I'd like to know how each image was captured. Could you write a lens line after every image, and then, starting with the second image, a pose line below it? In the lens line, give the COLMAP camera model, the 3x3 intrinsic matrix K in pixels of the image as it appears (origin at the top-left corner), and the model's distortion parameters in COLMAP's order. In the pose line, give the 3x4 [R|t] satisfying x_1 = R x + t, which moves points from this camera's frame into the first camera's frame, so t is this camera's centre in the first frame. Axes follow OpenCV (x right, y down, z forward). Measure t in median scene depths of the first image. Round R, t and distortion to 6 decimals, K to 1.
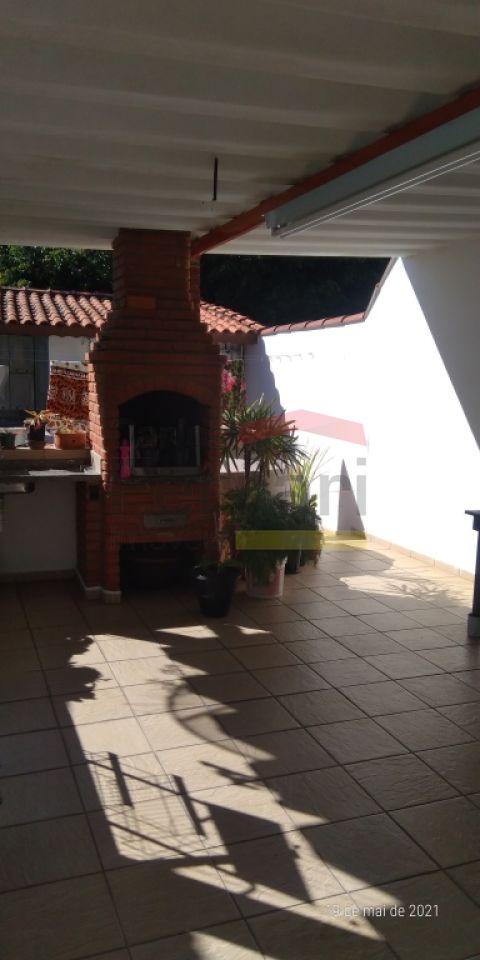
lens RADIAL K [[750.9, 0, 238.1], [0, 750.9, 482.6], [0, 0, 1]] dist [0.138455, -0.232722]
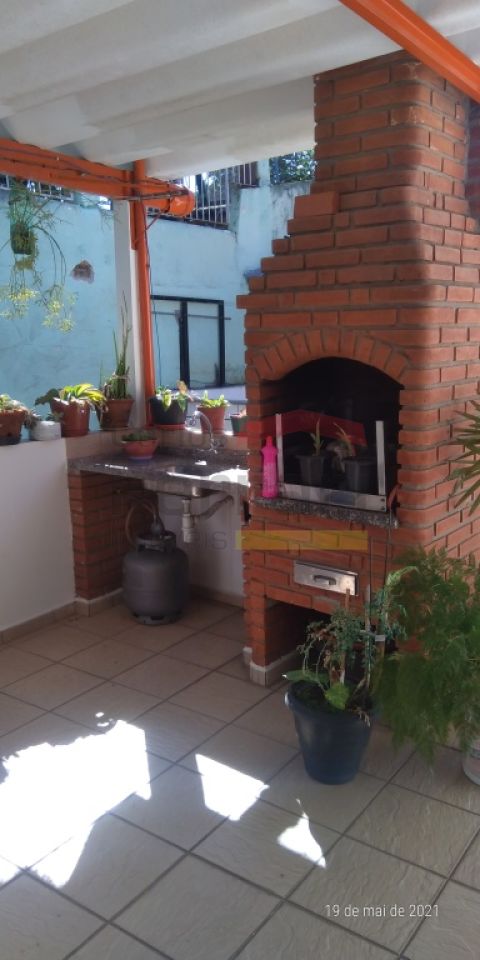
lens RADIAL K [[750.9, 0, 238.1], [0, 750.9, 482.6], [0, 0, 1]] dist [0.138455, -0.232722]
pose [[0.550963, 0.129259, -0.824458, 0.353708], [-0.092636, 0.991299, 0.093510, -0.074472], [0.829372, 0.024854, 0.558144, 0.624964]]
